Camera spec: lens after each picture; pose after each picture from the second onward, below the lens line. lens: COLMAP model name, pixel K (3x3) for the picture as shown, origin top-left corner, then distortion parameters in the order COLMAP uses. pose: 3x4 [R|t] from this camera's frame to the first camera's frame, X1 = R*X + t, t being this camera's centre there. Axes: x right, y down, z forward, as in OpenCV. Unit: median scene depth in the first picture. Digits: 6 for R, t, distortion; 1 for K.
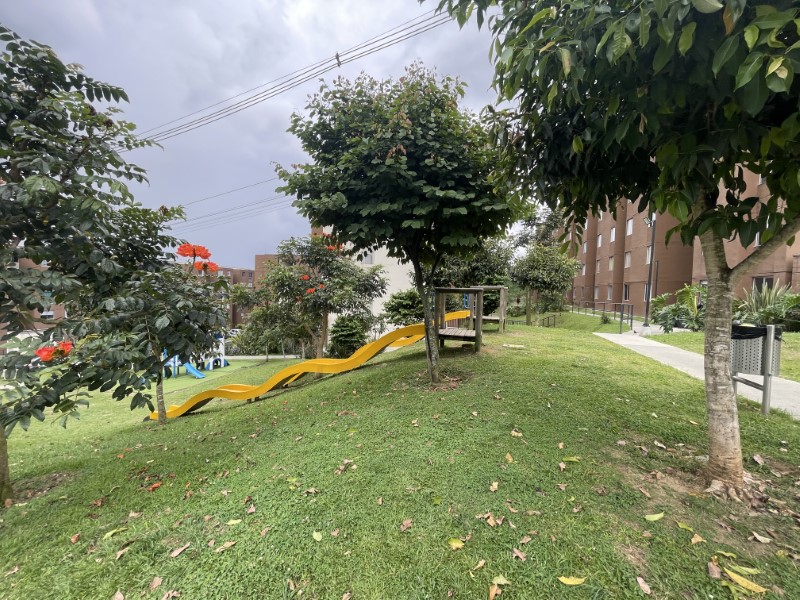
lens RADIAL K [[321.0, 0, 399.7], [0, 321.0, 298.3], [0, 0, 1]] dist [-0.000911, -0.000727]
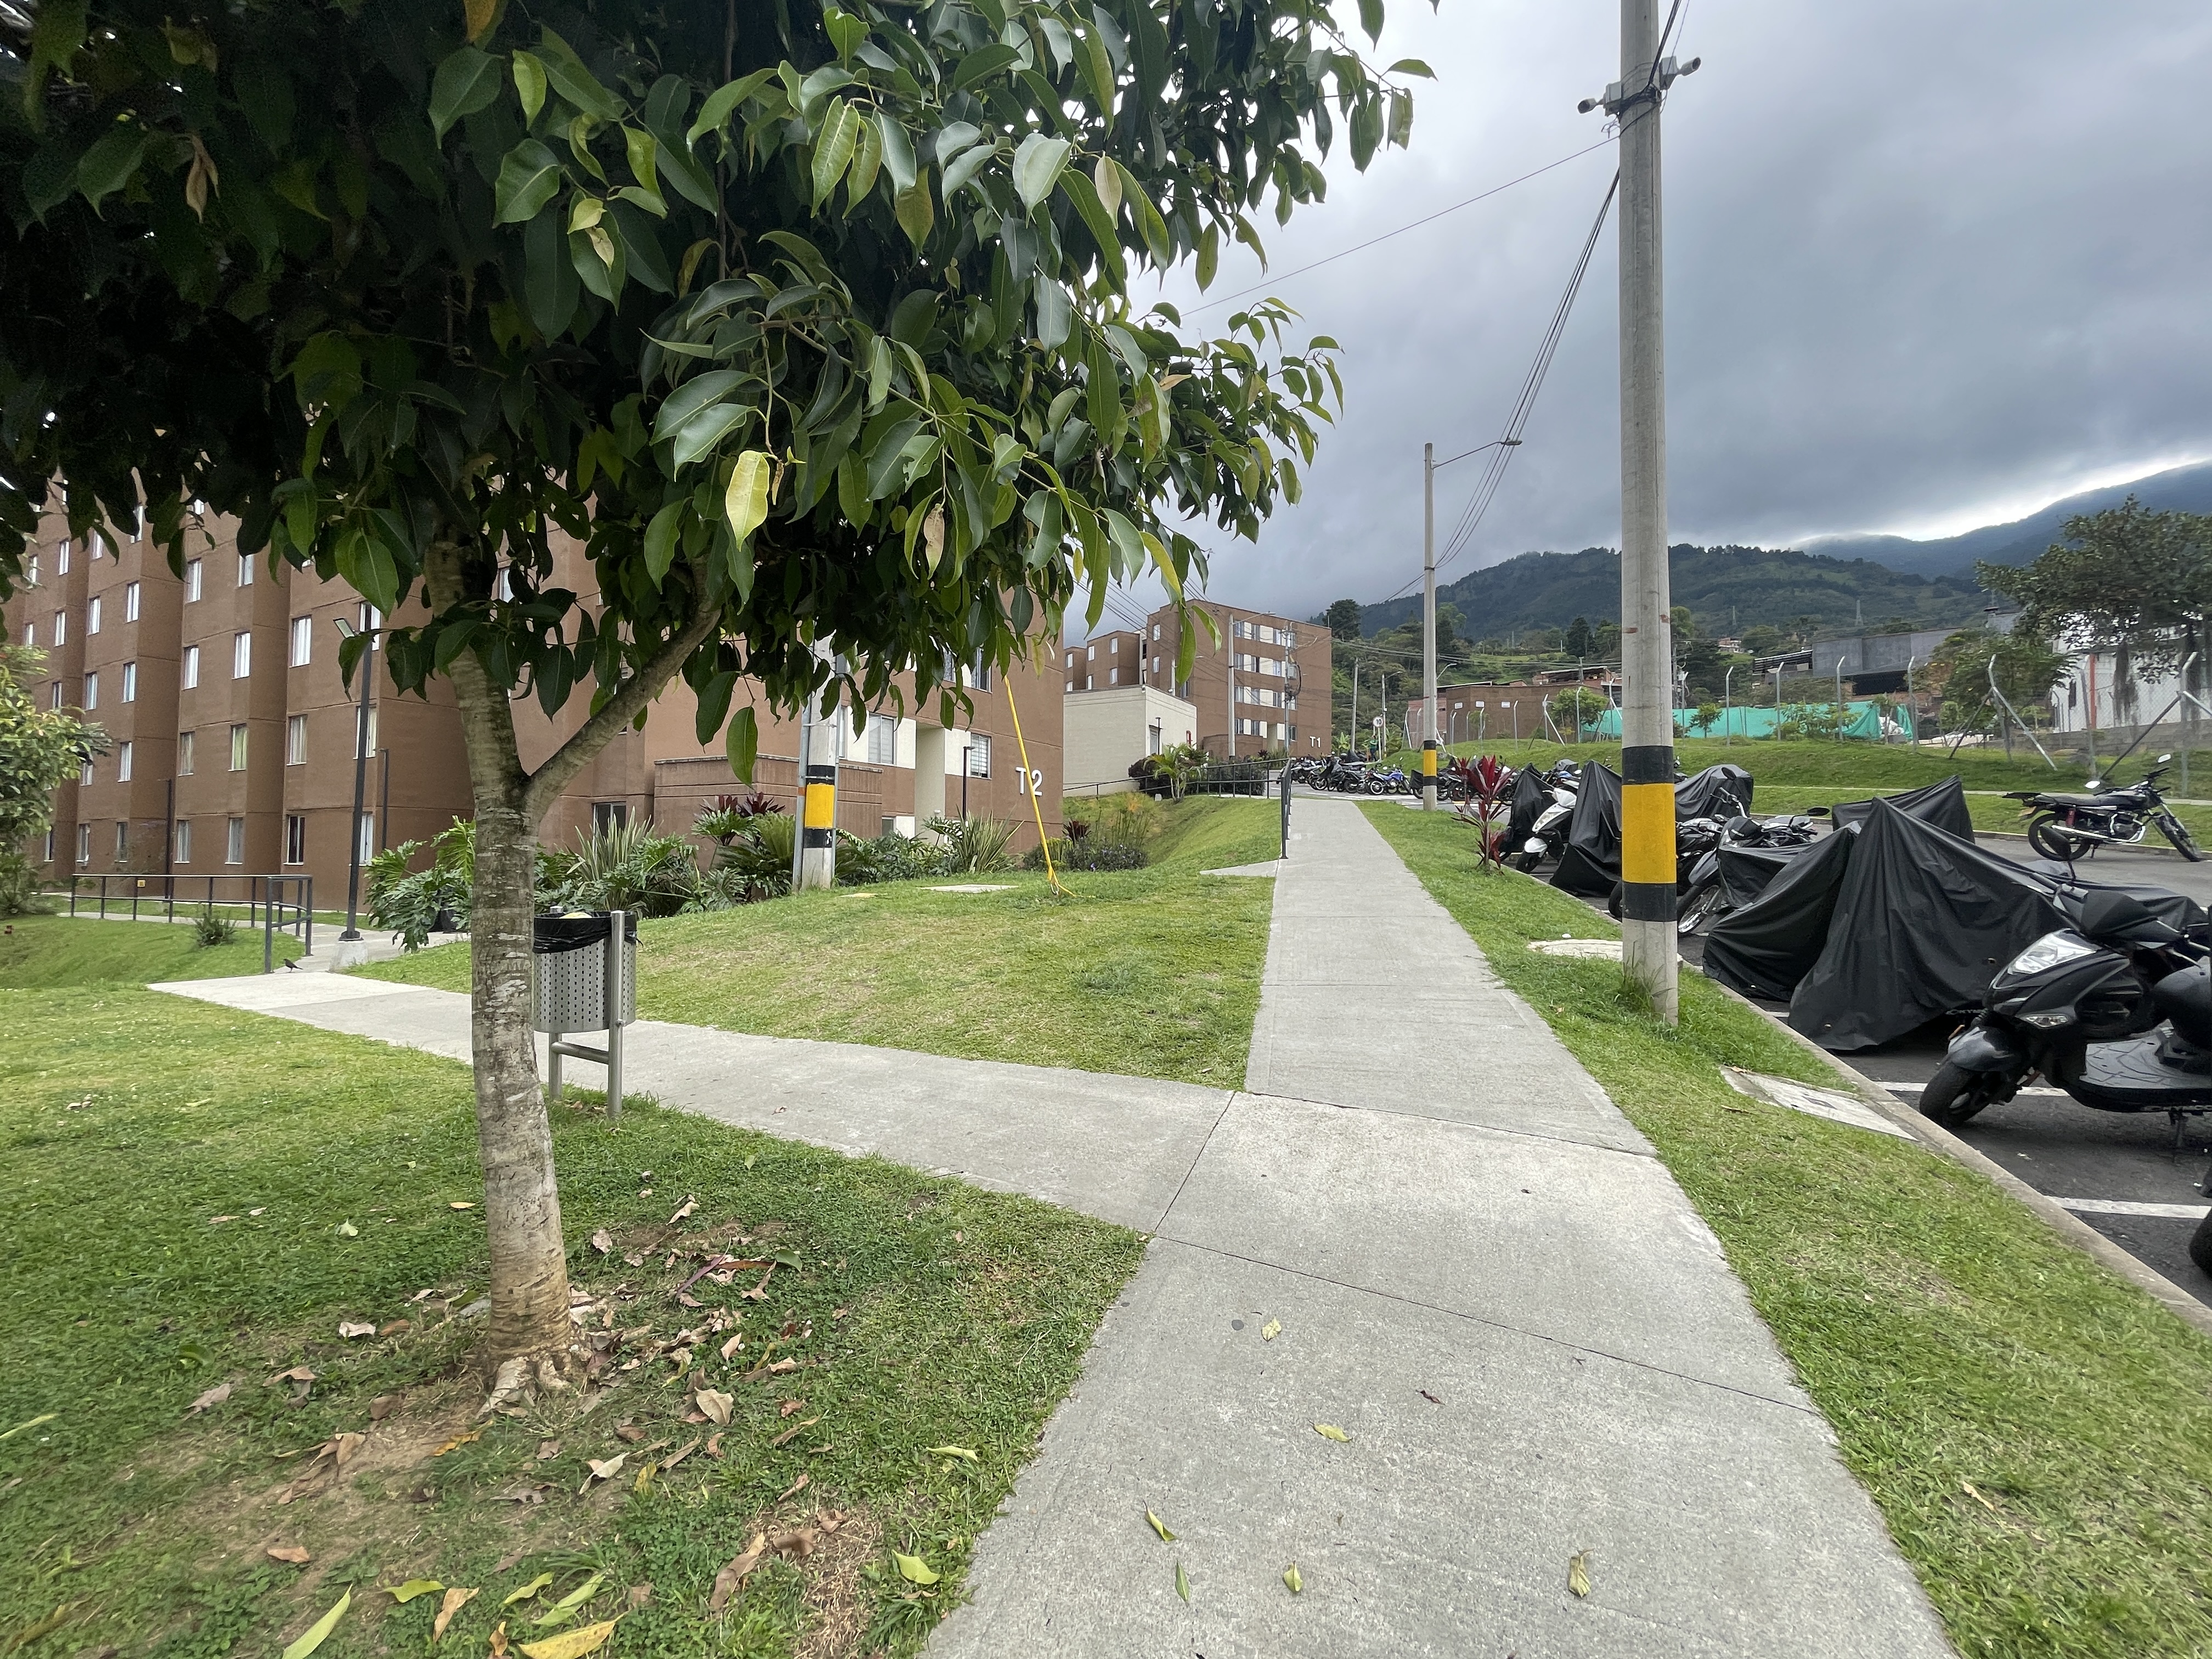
lens RADIAL K [[882.0, 0, 1102.7], [0, 882.0, 833.4], [0, 0, 1]] dist [-0.002835, -0.000031]
pose [[0.214293, -0.004418, 0.976759, 0.119986], [0.028221, 0.999600, -0.001671, -0.001805], [-0.976362, 0.027923, 0.214332, 0.086828]]
